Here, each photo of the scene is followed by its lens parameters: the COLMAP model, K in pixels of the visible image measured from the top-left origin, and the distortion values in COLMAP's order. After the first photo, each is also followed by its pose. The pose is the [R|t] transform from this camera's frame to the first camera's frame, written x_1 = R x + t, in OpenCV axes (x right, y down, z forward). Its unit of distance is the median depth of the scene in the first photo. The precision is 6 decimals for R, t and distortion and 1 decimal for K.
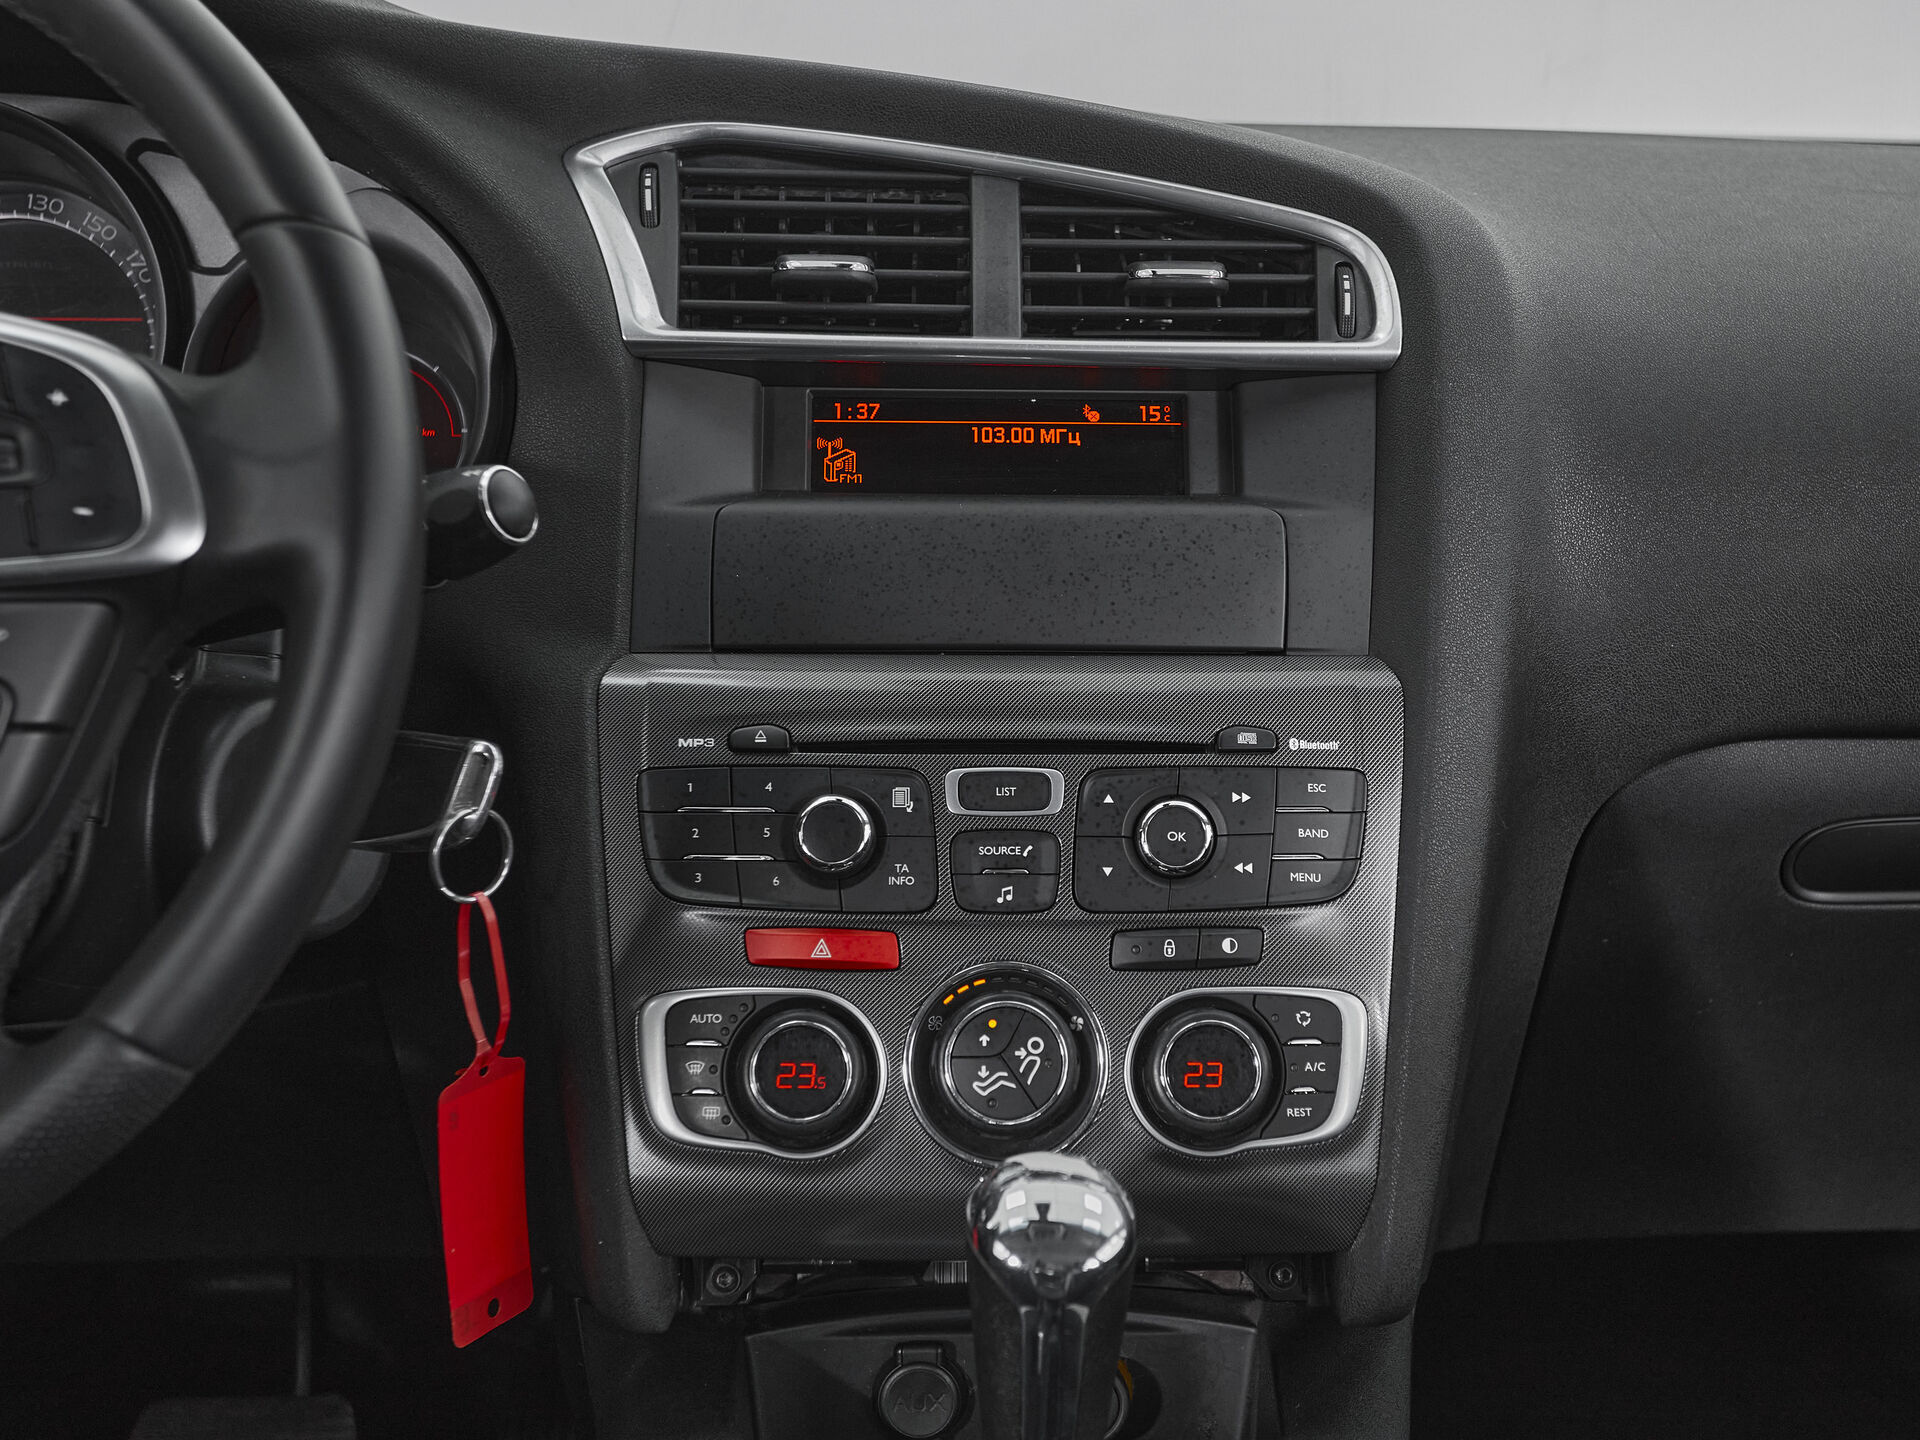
lens RADIAL K [[2678.8, 0, 1074.3], [0, 2678.8, 727.7], [0, 0, 1]] dist [0.028372, 0.097337]
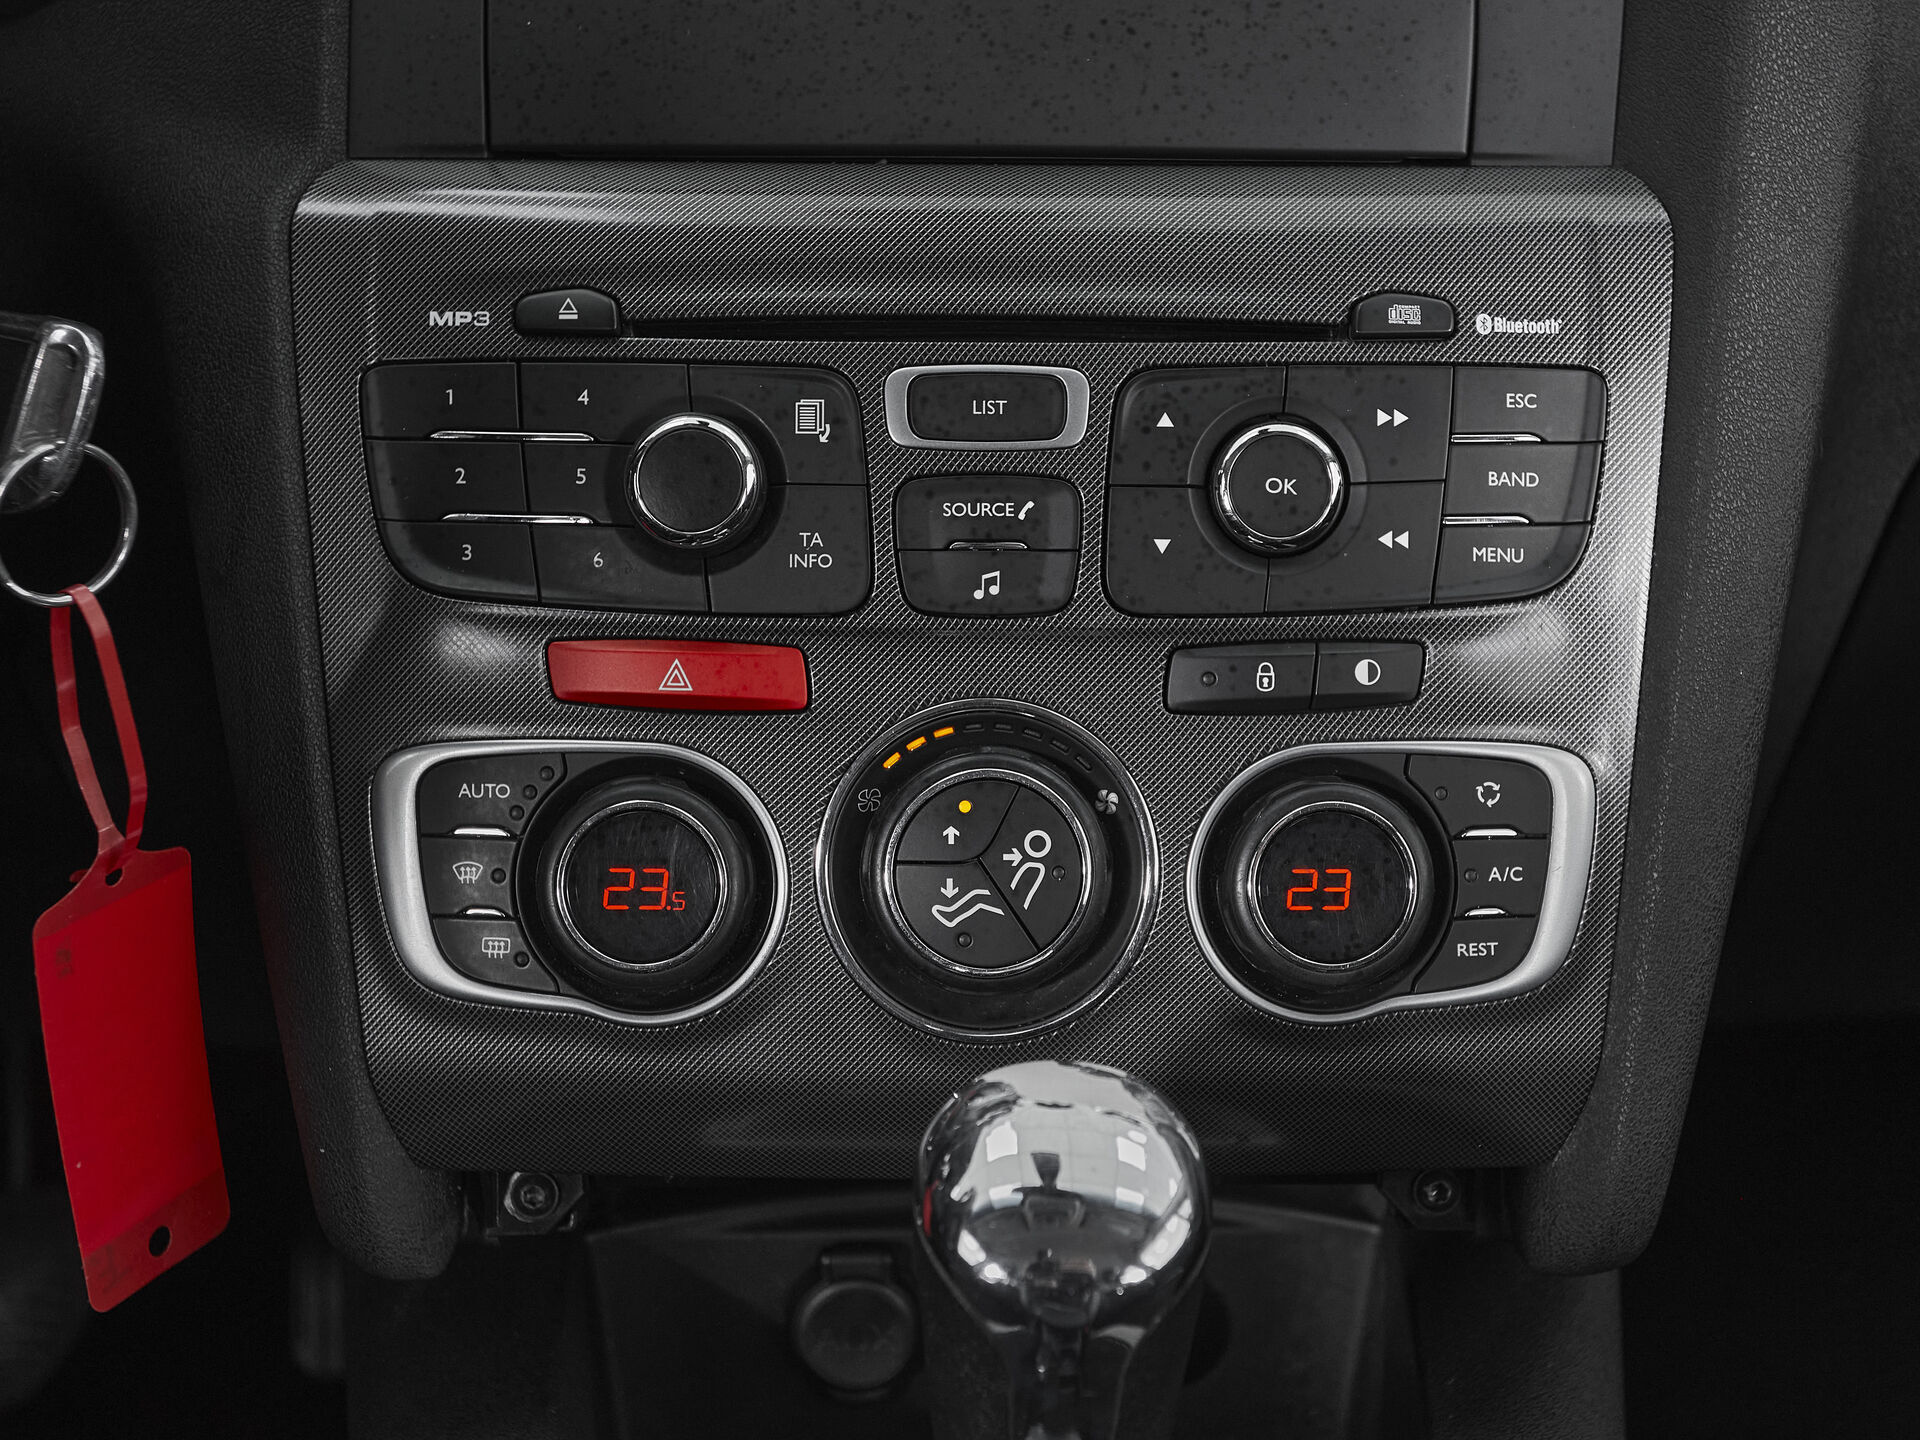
lens RADIAL K [[2997.2, 0, 1022.0], [0, 2997.2, 771.3], [0, 0, 1]] dist [0.007758, 0.136007]
pose [[0.999703, 0.008545, -0.022812, -0.002810], [-0.004013, 0.981432, 0.191769, -0.023525], [0.024027, -0.191620, 0.981175, 0.344413]]
